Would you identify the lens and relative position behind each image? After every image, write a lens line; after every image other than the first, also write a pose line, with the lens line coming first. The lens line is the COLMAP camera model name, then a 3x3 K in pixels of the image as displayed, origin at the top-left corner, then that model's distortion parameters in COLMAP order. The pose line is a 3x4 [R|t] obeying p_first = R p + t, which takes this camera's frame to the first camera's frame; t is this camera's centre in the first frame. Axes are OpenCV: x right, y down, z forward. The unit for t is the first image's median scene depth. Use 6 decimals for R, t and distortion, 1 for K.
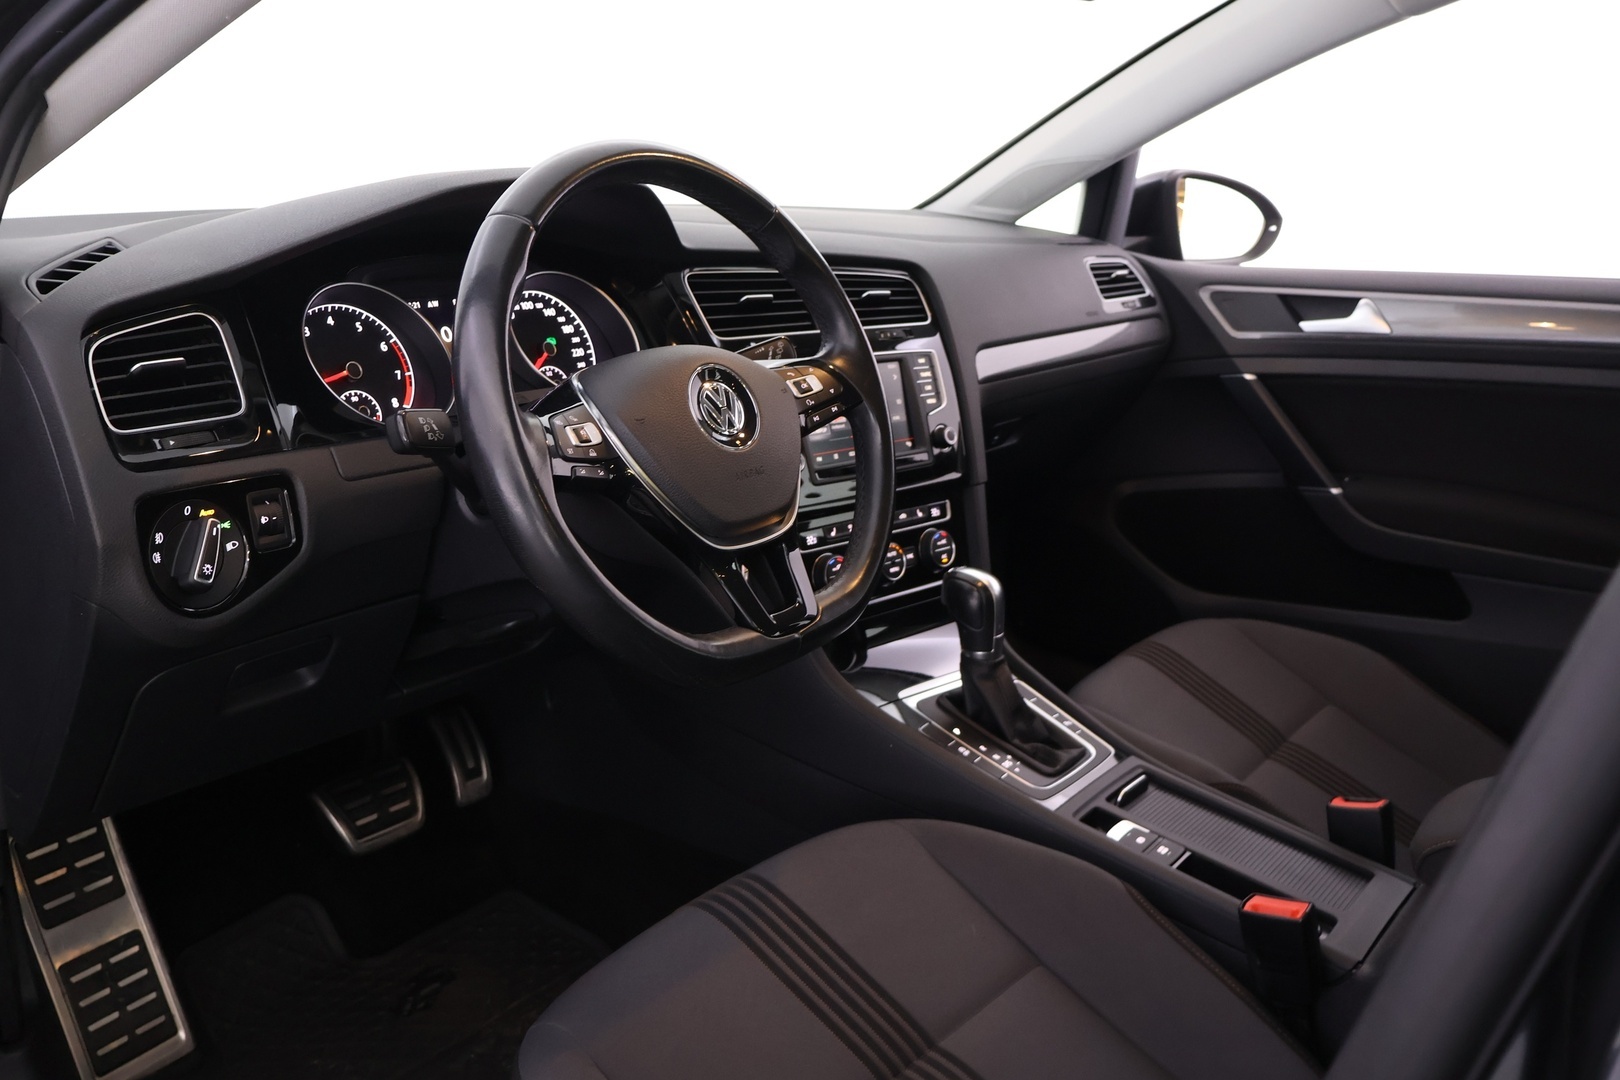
lens RADIAL K [[1364.7, 0, 810.0], [0, 1364.7, 540.0], [0, 0, 1]] dist [-0.005062, -0.000529]
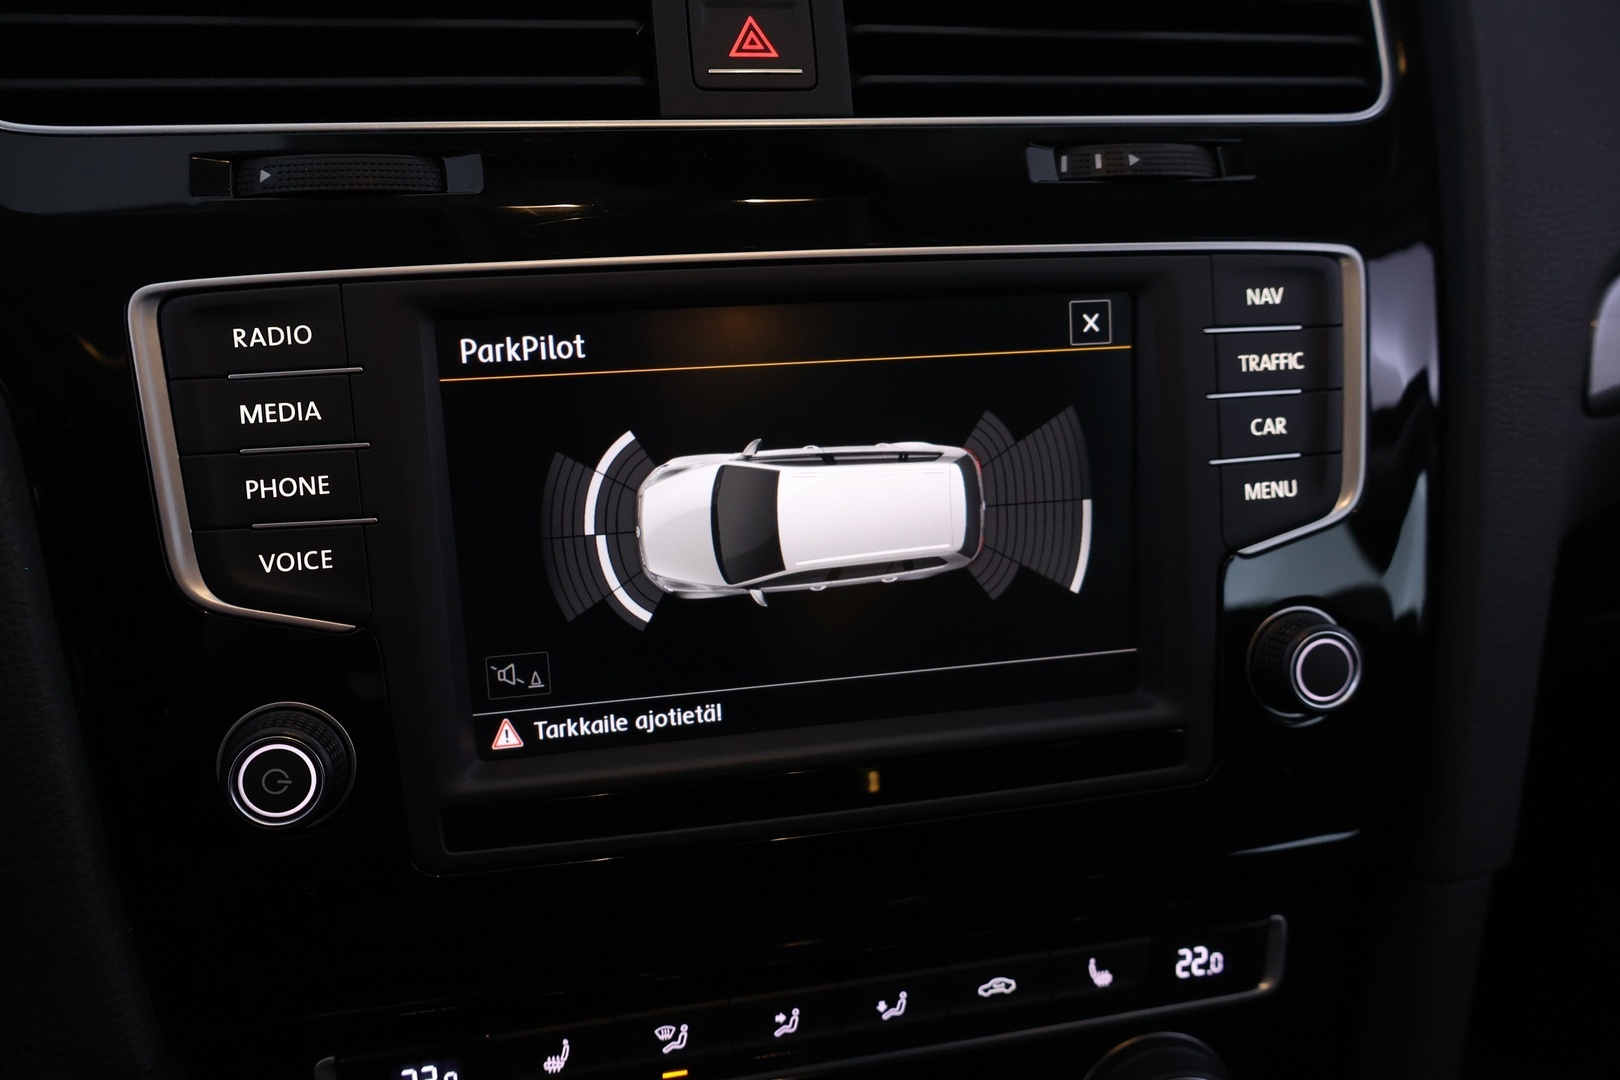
lens RADIAL K [[1371.4, 0, 818.3], [0, 1371.4, 538.7], [0, 0, 1]] dist [-0.005428, -0.004882]
pose [[0.859962, 0.205430, -0.467187, 0.130879], [-0.132337, 0.973858, 0.184627, -0.125466], [0.492902, -0.096947, 0.864667, 0.778859]]
